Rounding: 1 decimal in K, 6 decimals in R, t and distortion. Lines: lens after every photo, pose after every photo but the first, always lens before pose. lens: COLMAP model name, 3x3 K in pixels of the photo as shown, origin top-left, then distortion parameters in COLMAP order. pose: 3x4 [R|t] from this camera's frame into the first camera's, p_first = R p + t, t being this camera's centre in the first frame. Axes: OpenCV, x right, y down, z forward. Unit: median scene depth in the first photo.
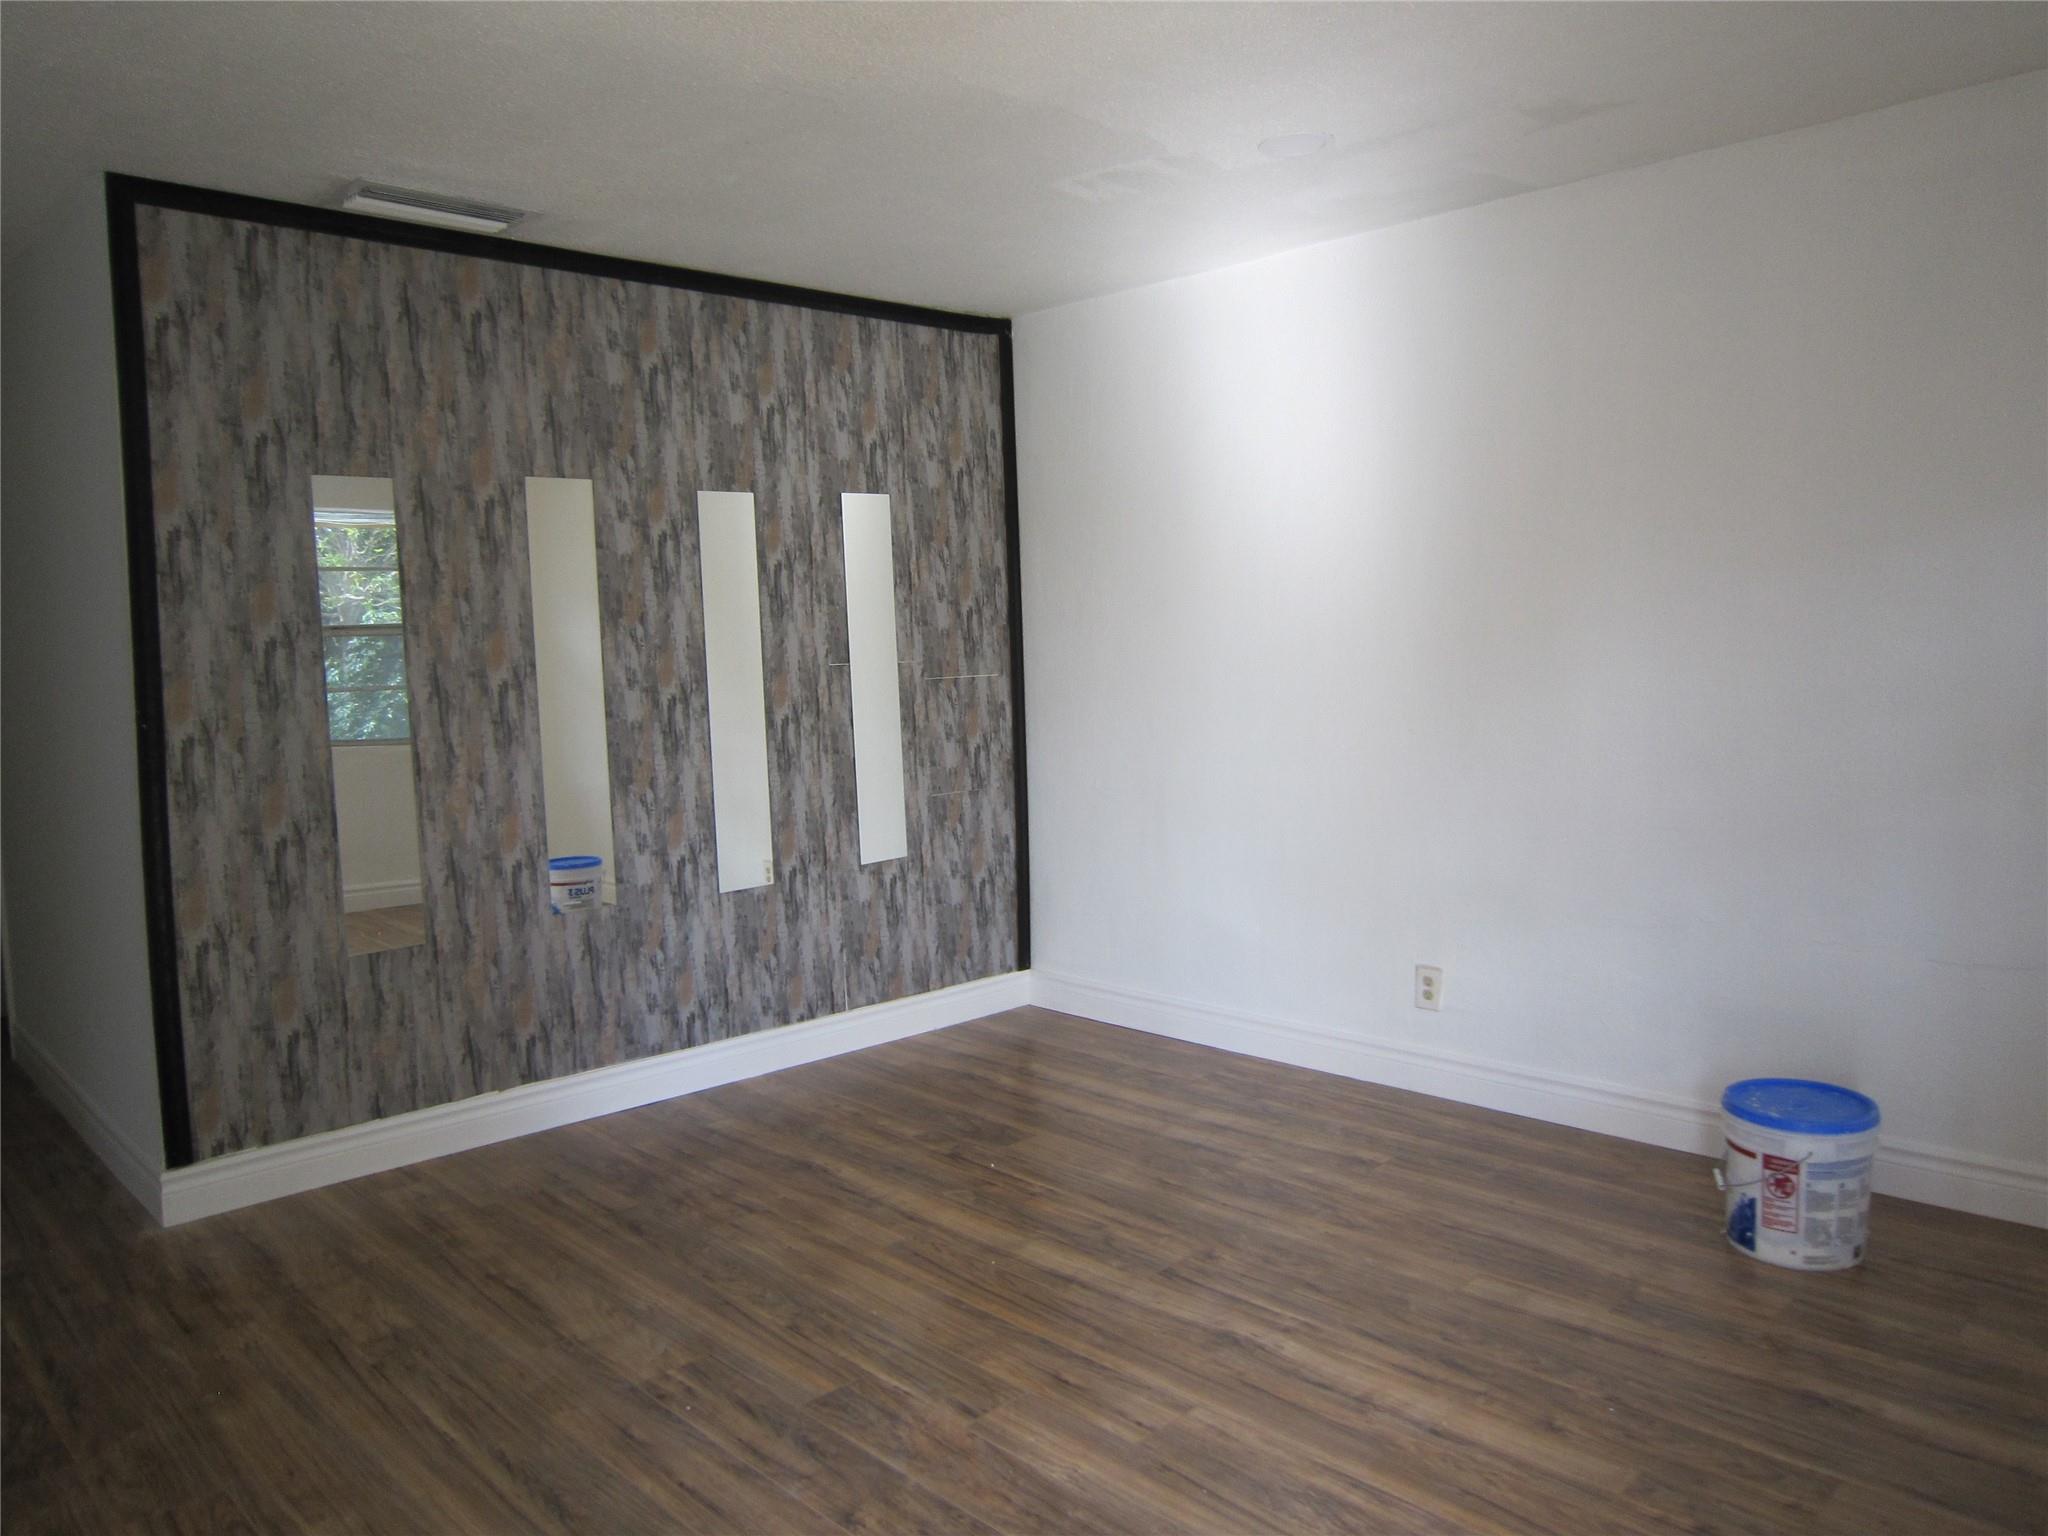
lens RADIAL K [[1484.8, 0, 1024.0], [0, 1484.8, 768.0], [0, 0, 1]] dist [0.002884, -0.034109]
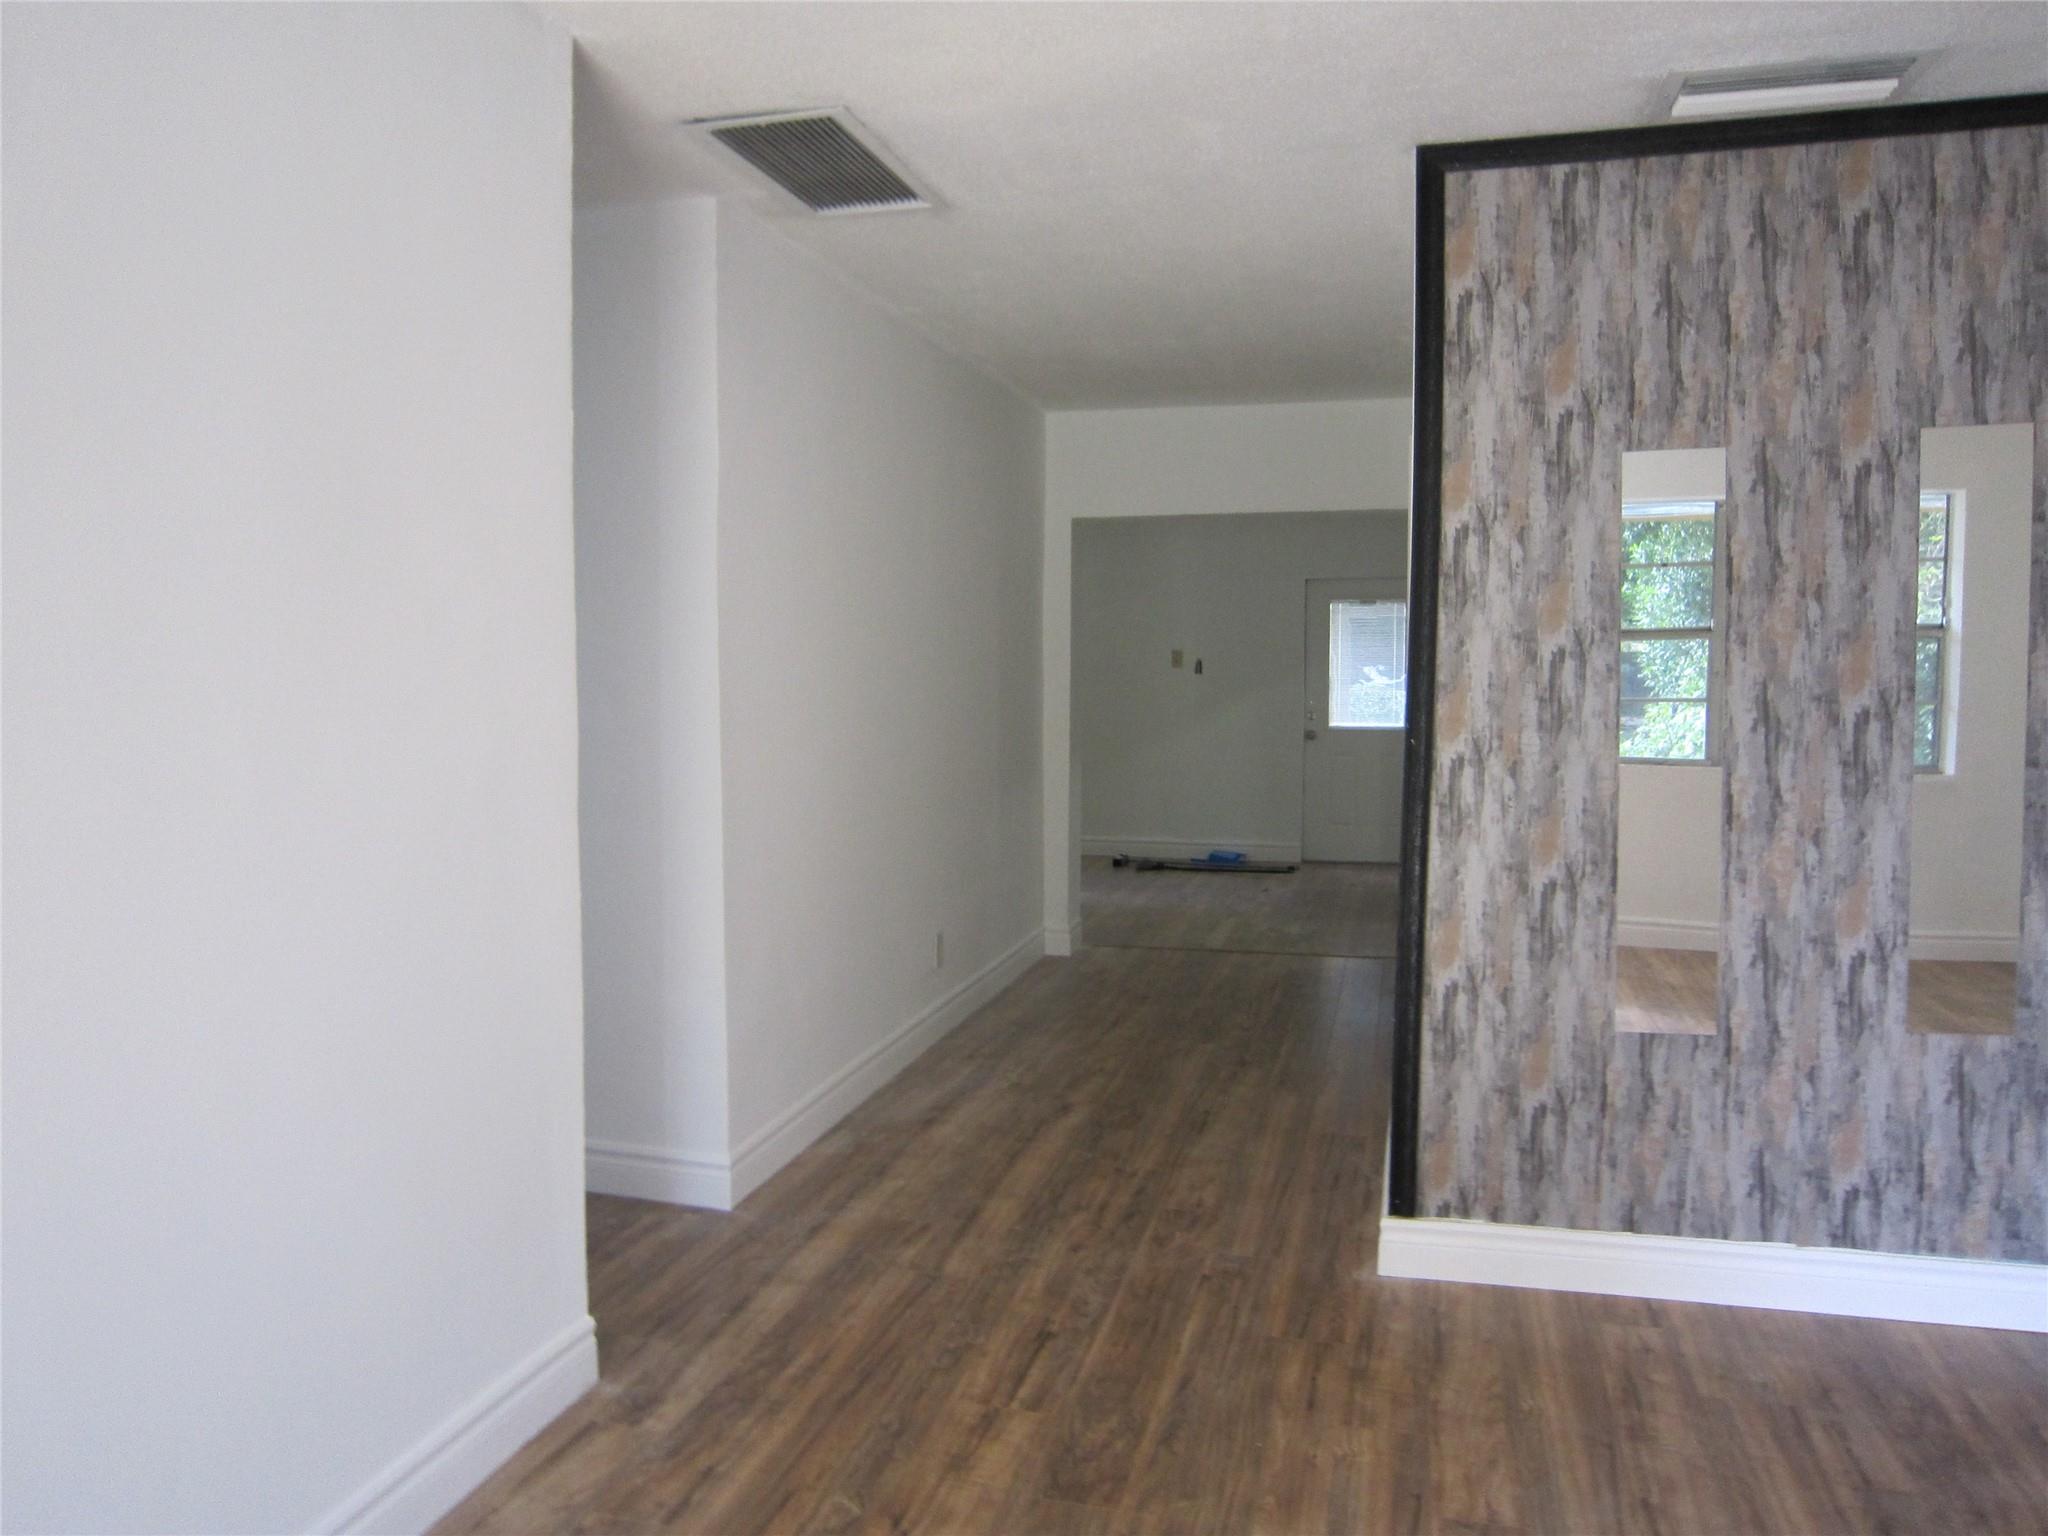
lens RADIAL K [[1473.6, 0, 1024.0], [0, 1473.6, 768.0], [0, 0, 1]] dist [-0.063354, 0.027724]
pose [[0.504669, 0.087974, -0.858819, 0.066176], [-0.076314, 0.995446, 0.057125, -0.041559], [0.859933, 0.036710, 0.509084, 0.295994]]
